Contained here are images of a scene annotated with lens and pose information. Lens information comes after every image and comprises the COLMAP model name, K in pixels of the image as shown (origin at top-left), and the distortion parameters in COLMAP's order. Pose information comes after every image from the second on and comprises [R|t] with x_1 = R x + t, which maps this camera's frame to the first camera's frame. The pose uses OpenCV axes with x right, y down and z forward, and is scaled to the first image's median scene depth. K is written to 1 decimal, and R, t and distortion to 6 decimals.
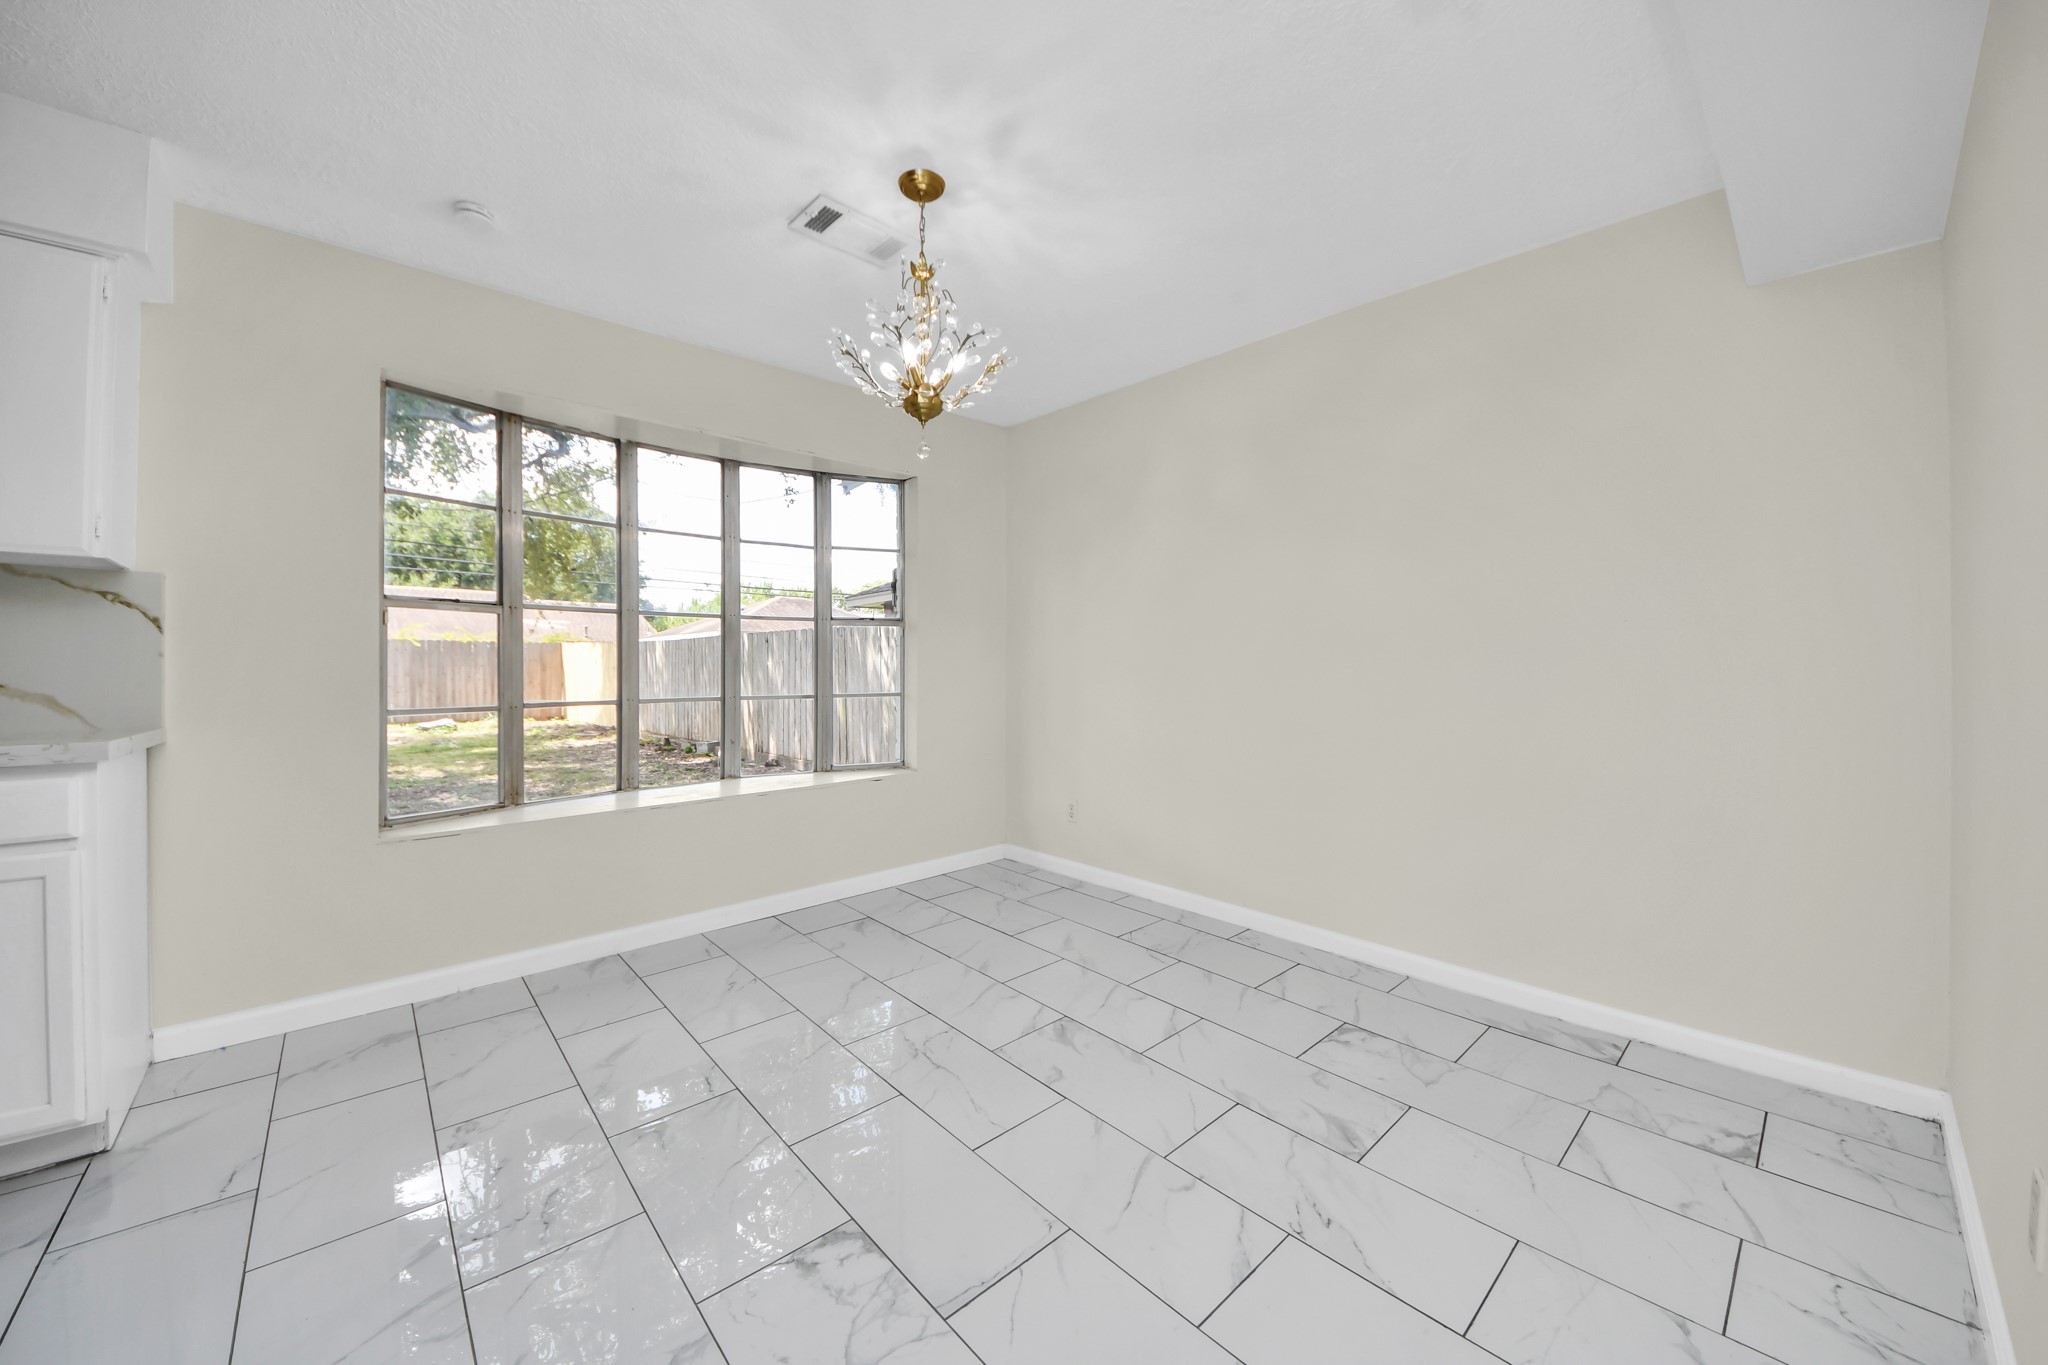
lens RADIAL K [[728.3, 0, 1015.0], [0, 728.3, 675.2], [0, 0, 1]] dist [0.008155, -0.016708]
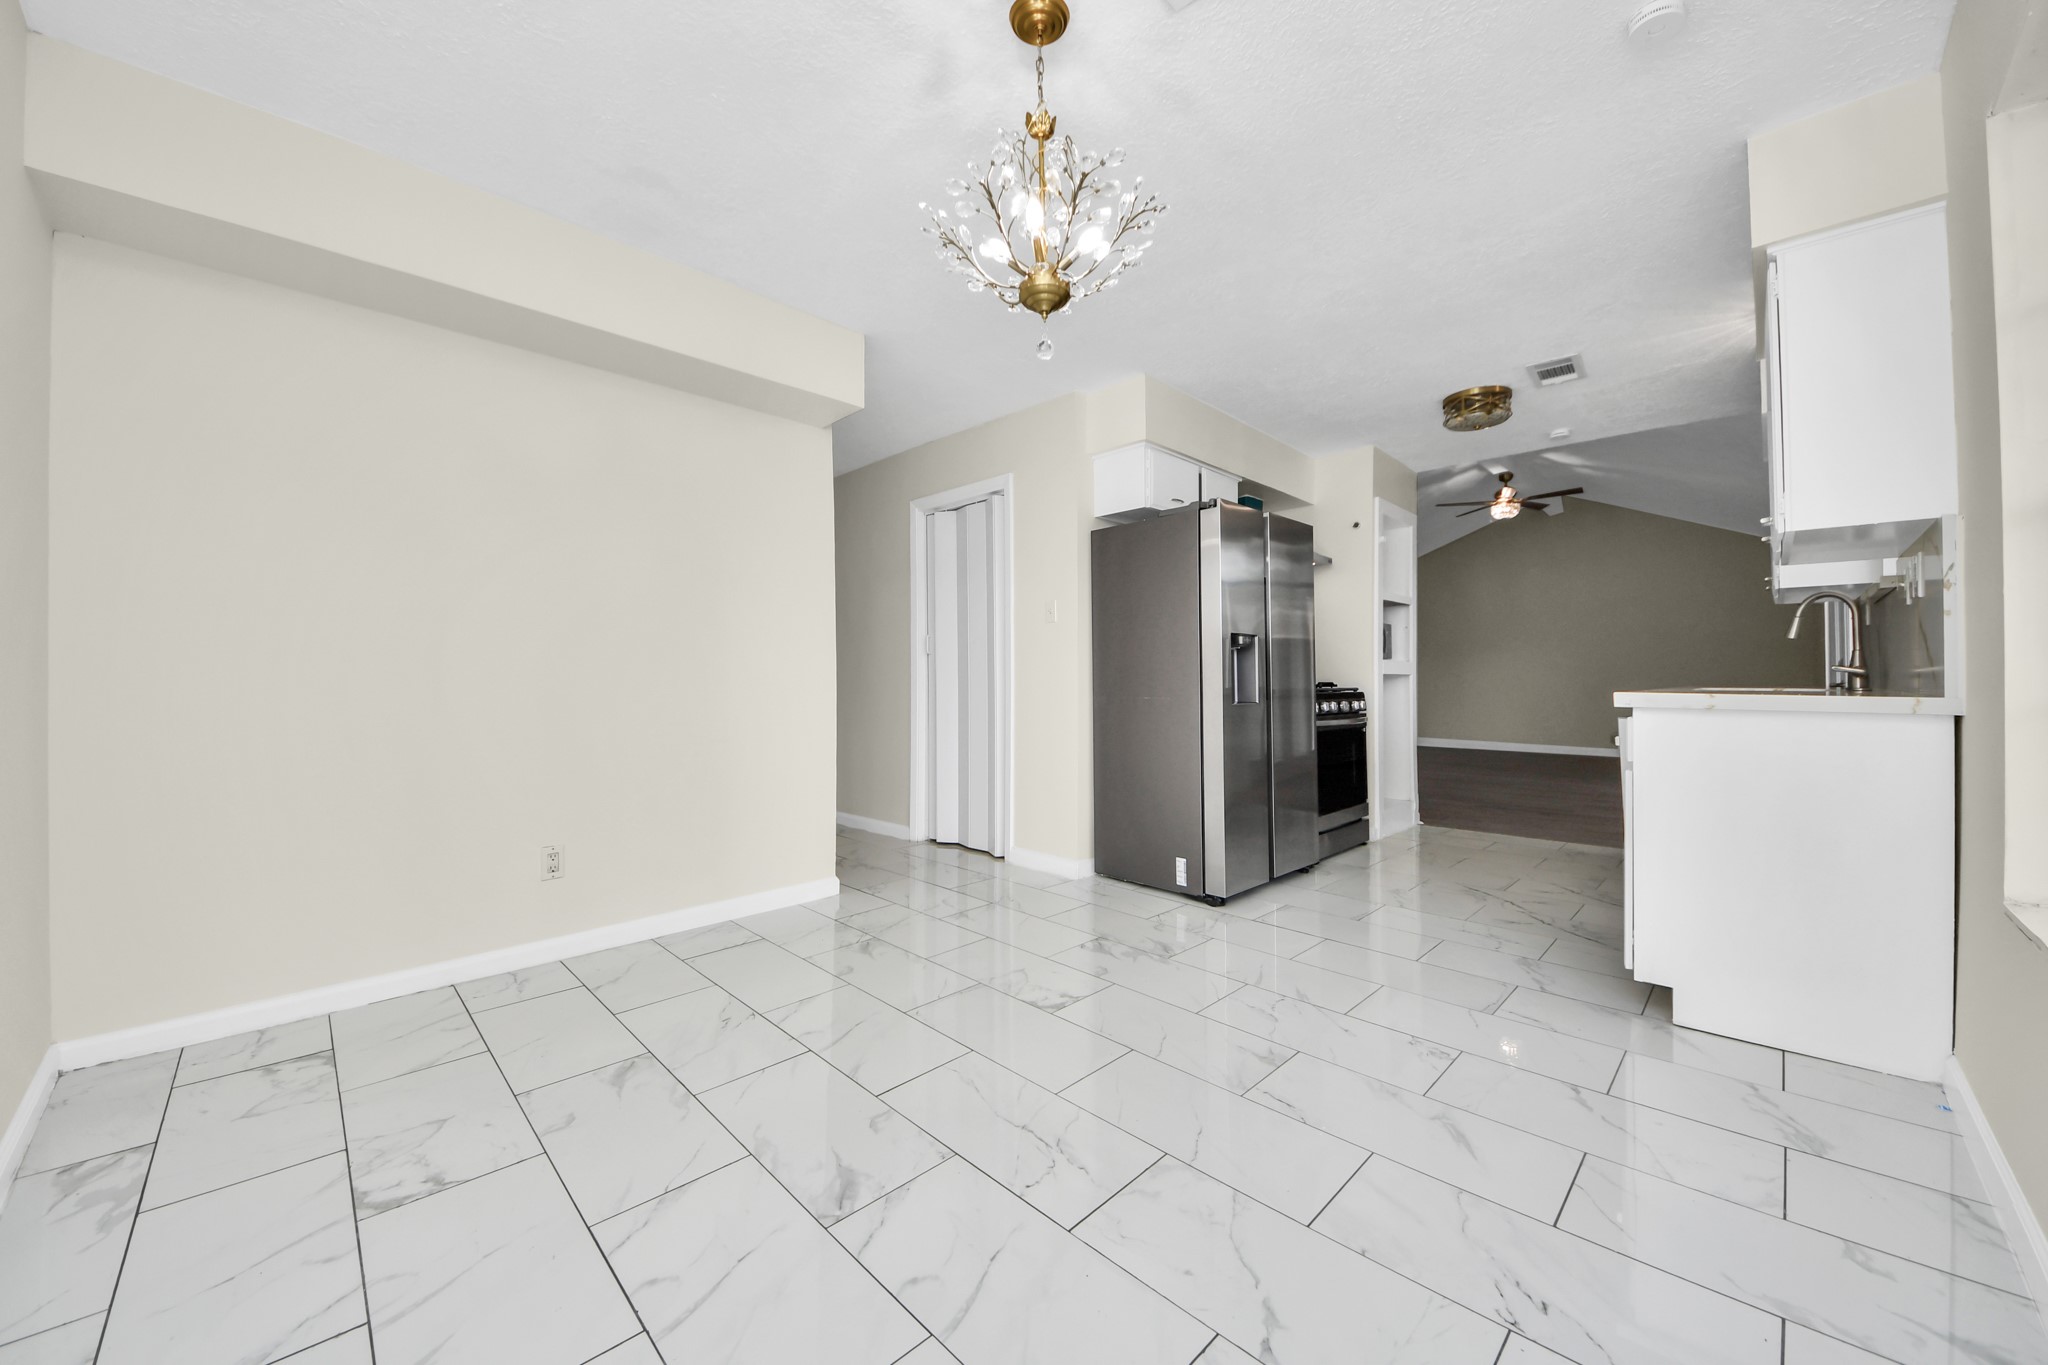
lens RADIAL K [[728.3, 0, 1015.0], [0, 728.3, 675.2], [0, 0, 1]] dist [0.008155, -0.016708]
pose [[-0.998612, 0.006545, -0.052269, -0.054853], [0.006569, 0.999978, -0.000280, 0.042490], [0.052266, -0.000623, -0.998633, 1.741500]]
